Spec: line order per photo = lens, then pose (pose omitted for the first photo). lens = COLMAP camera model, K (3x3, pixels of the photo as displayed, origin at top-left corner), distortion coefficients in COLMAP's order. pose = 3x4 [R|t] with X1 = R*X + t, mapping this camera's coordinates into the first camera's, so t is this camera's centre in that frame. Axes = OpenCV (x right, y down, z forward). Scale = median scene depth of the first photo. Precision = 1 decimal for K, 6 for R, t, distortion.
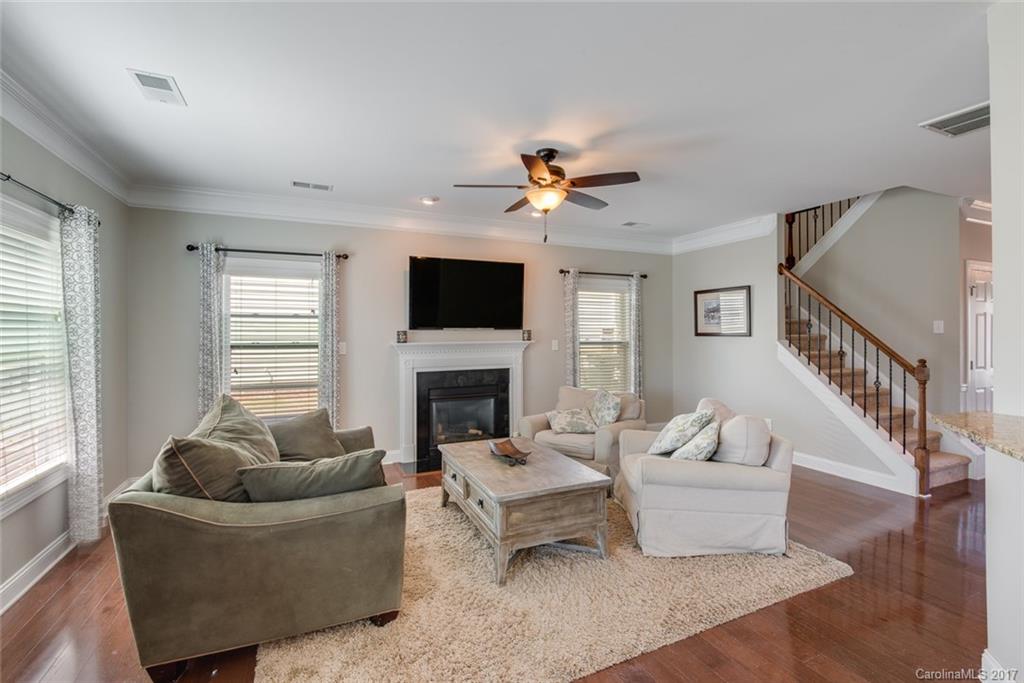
lens RADIAL K [[462.1, 0, 507.7], [0, 462.1, 334.0], [0, 0, 1]] dist [0.004298, -0.005282]
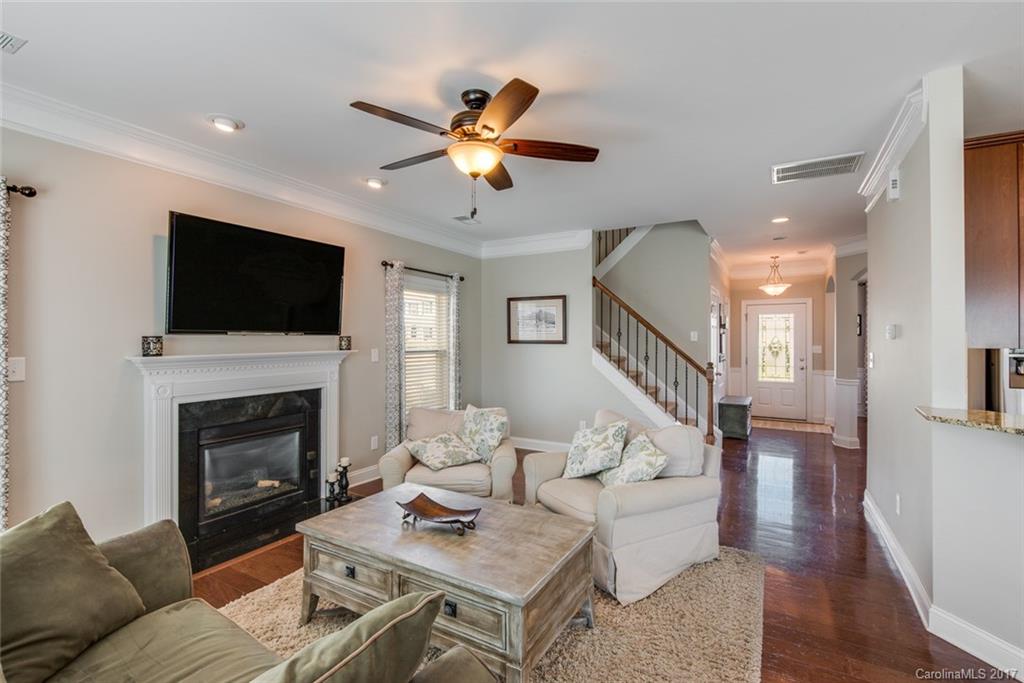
lens RADIAL K [[462.1, 0, 518.3], [0, 462.1, 339.7], [0, 0, 1]] dist [0.004298, -0.005282]
pose [[0.803095, 0.003143, 0.595843, -0.194114], [-0.001228, 0.999993, -0.003620, -0.000352], [-0.595850, 0.002176, 0.803093, 0.235335]]
